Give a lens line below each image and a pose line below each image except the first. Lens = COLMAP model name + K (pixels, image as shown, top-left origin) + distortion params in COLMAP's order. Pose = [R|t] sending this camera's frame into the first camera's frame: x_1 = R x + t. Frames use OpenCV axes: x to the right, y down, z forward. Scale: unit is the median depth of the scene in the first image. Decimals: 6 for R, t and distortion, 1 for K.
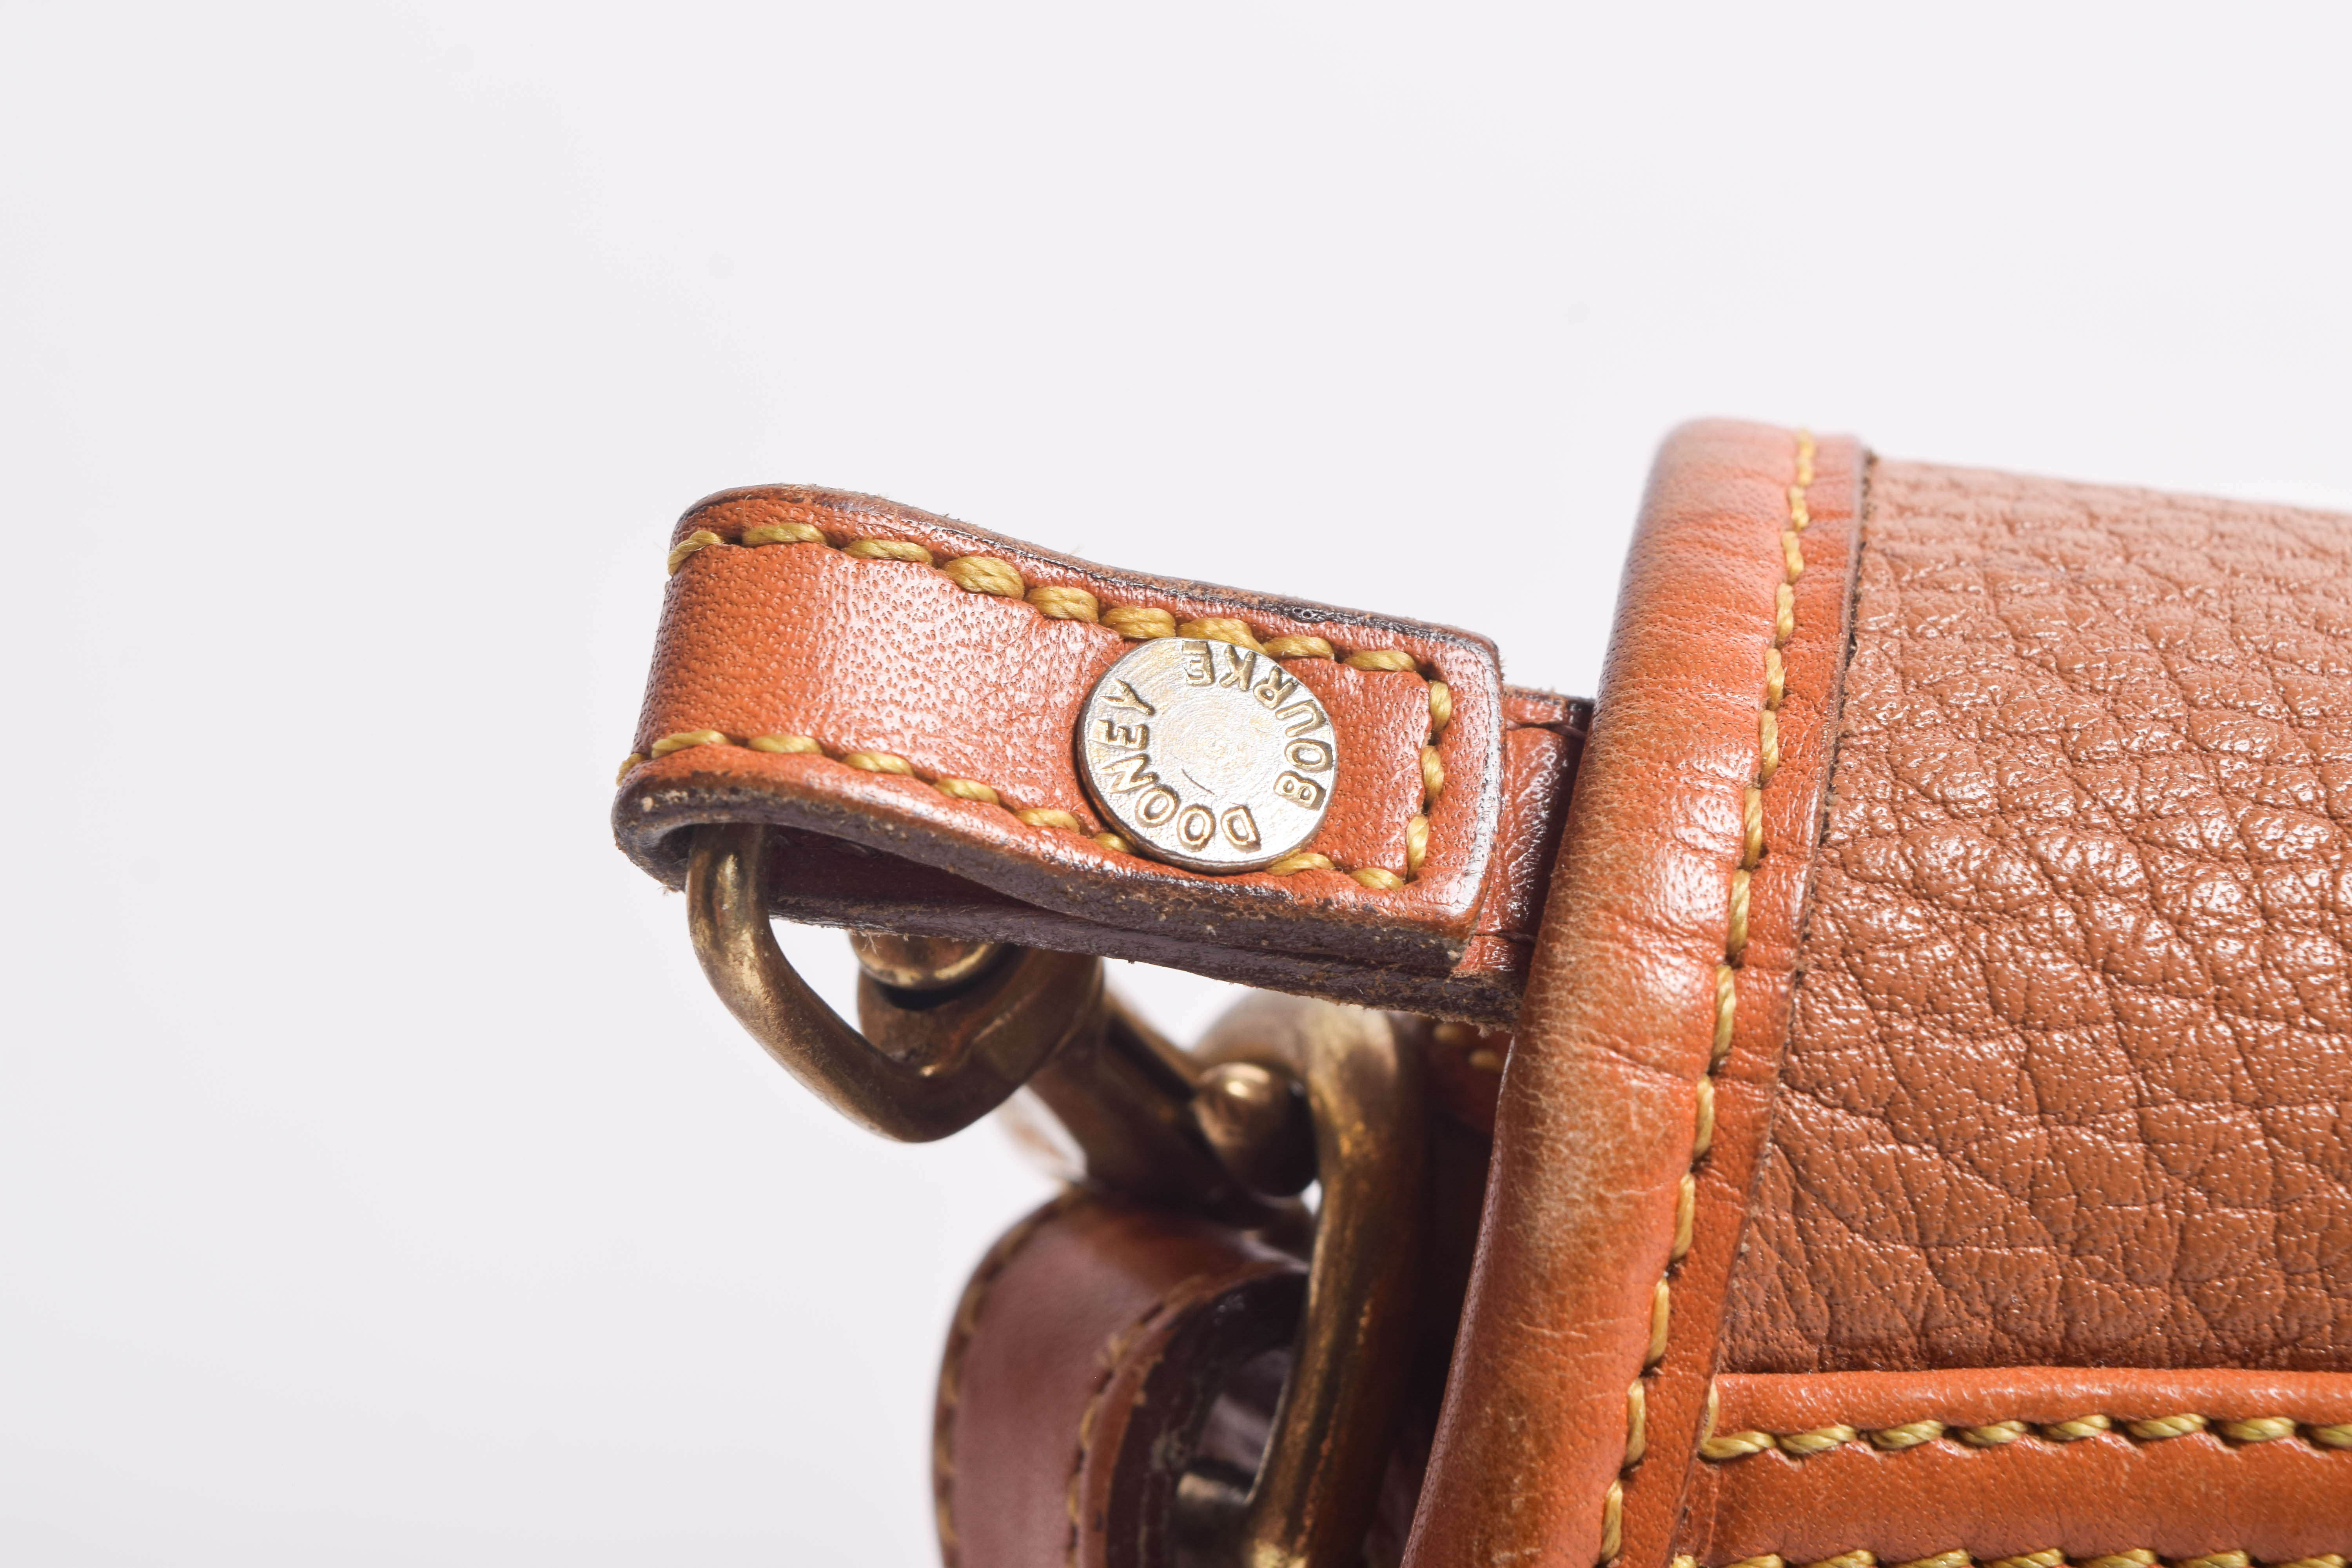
lens RADIAL K [[5616.3, 0, 1175.7], [0, 5616.3, 784.3], [0, 0, 1]] dist [-0.039270, 0.000000]
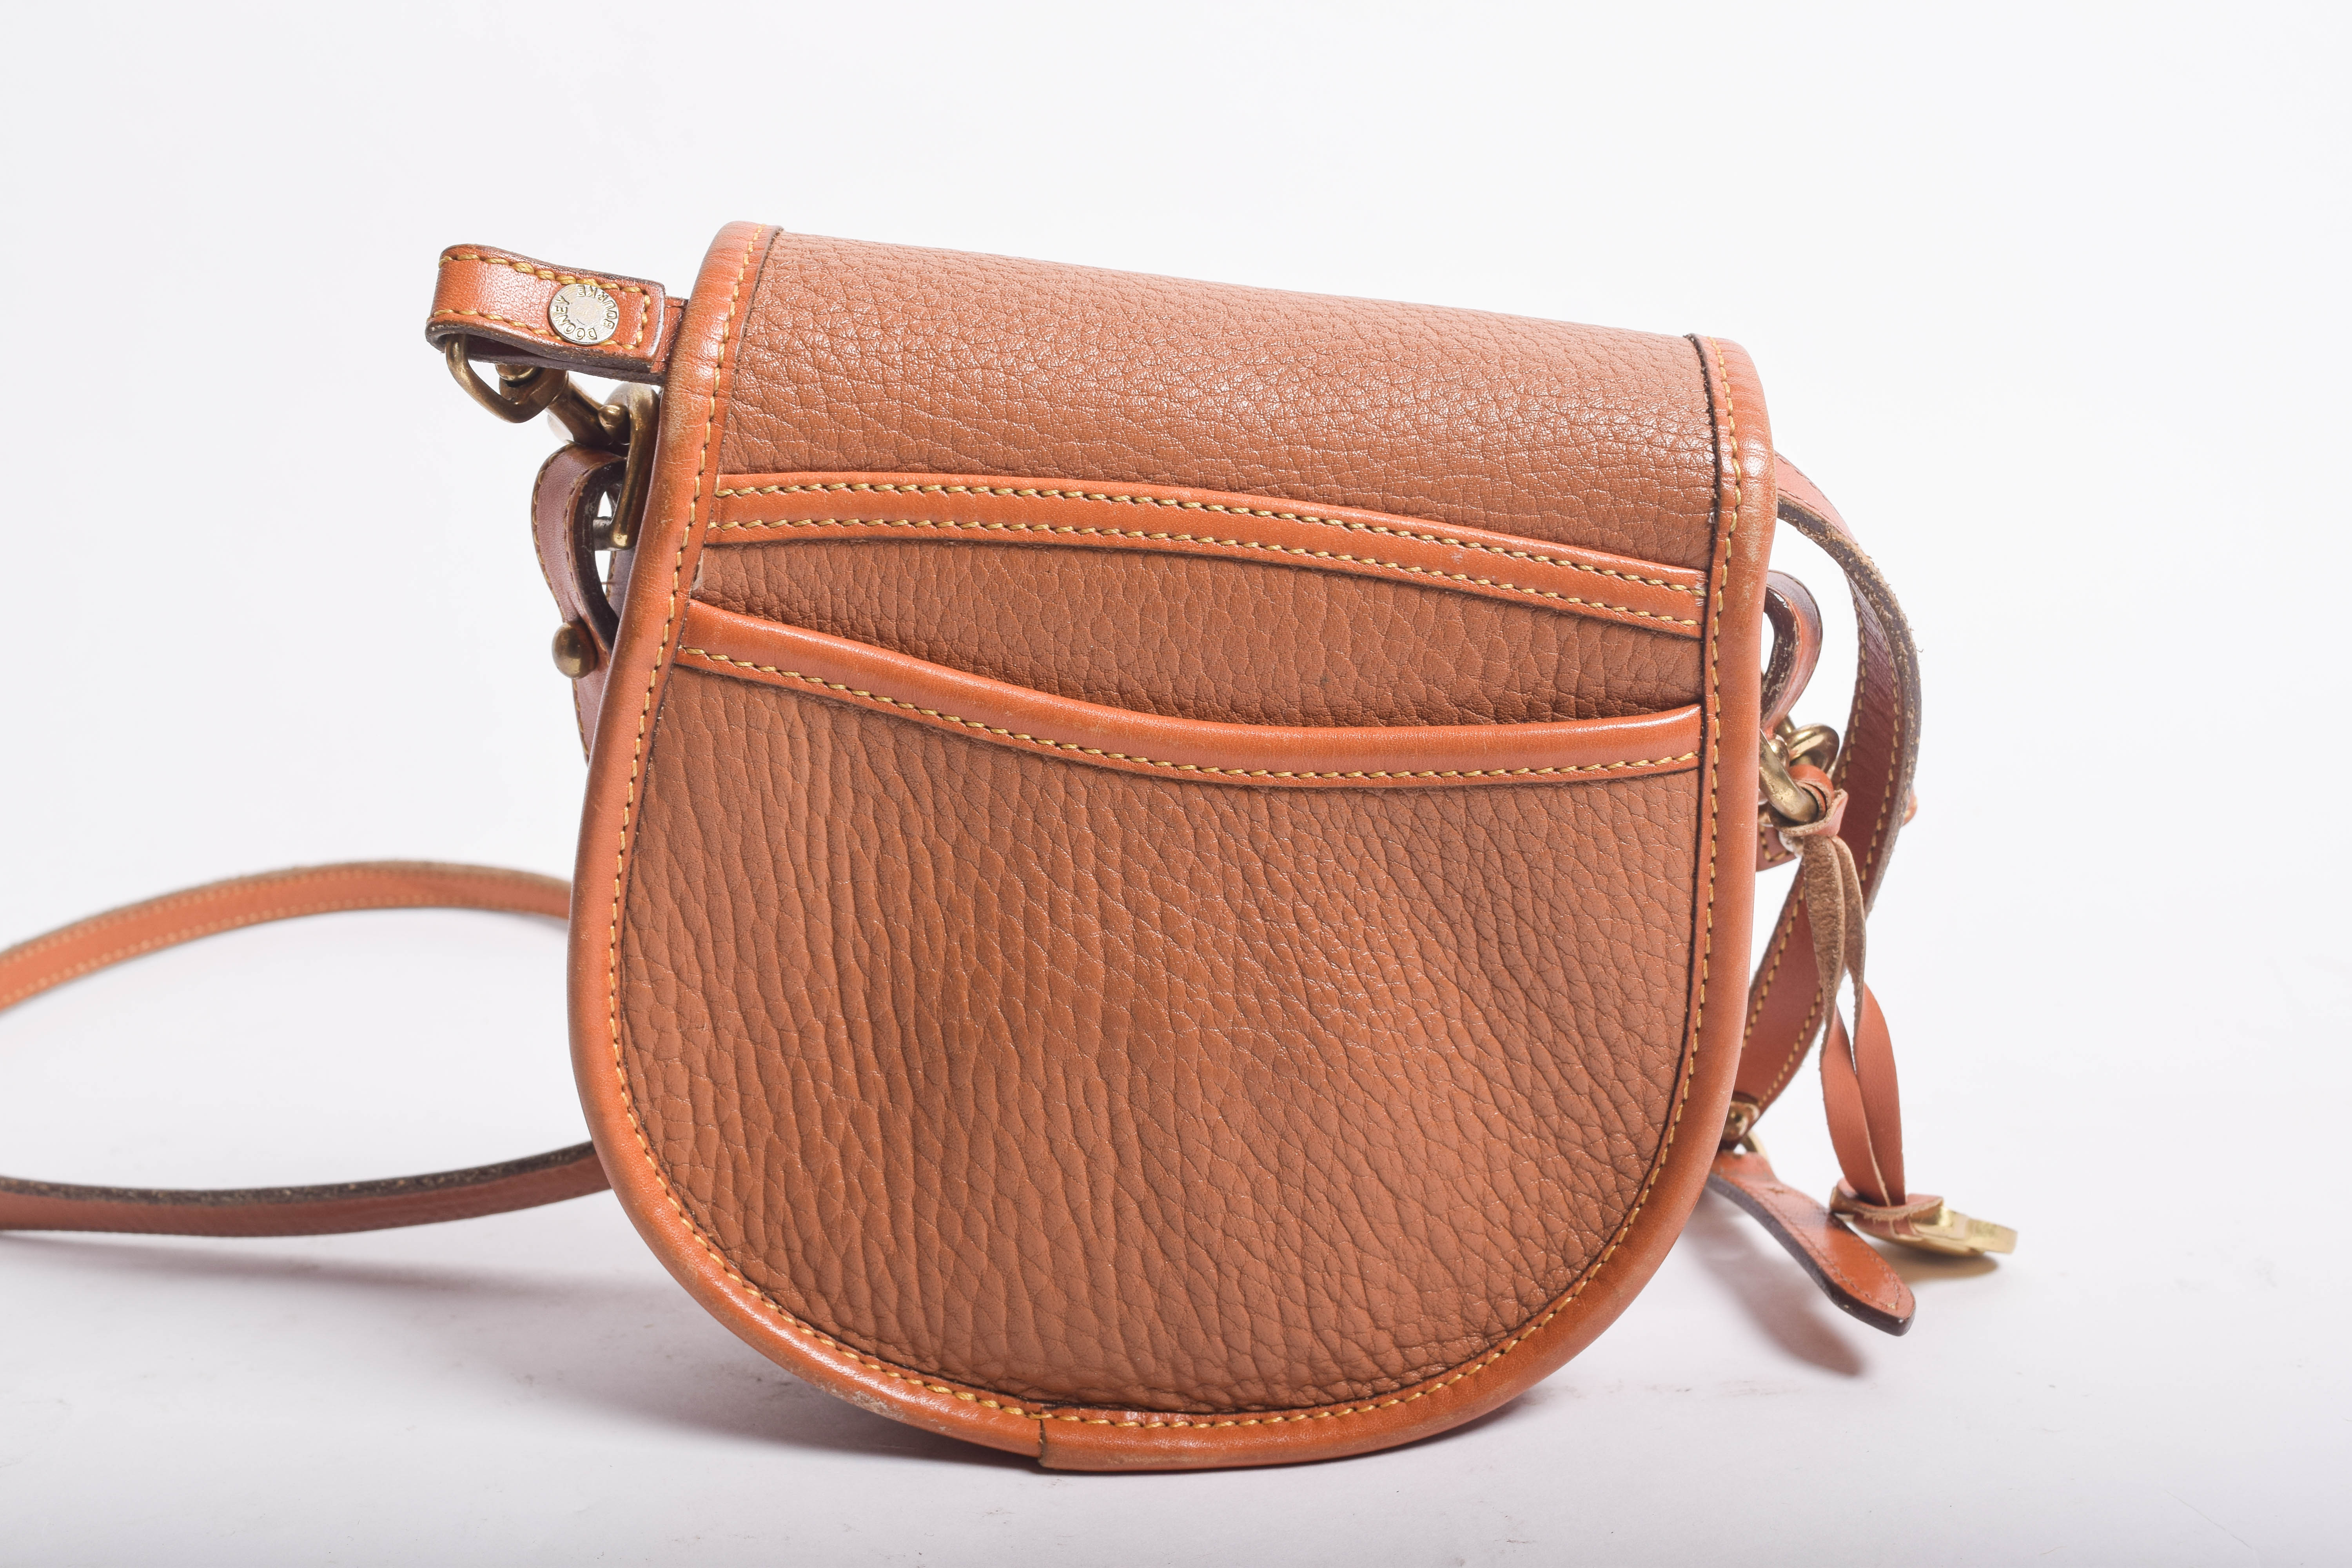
lens RADIAL K [[3373.8, 0, 1175.2], [0, 3373.8, 779.2], [0, 0, 1]] dist [-0.018872, 0.000000]
pose [[0.996063, -0.021375, 0.086027, 0.200521], [0.011145, 0.992989, 0.117682, 0.042620], [-0.087940, -0.116260, 0.989318, -1.322780]]
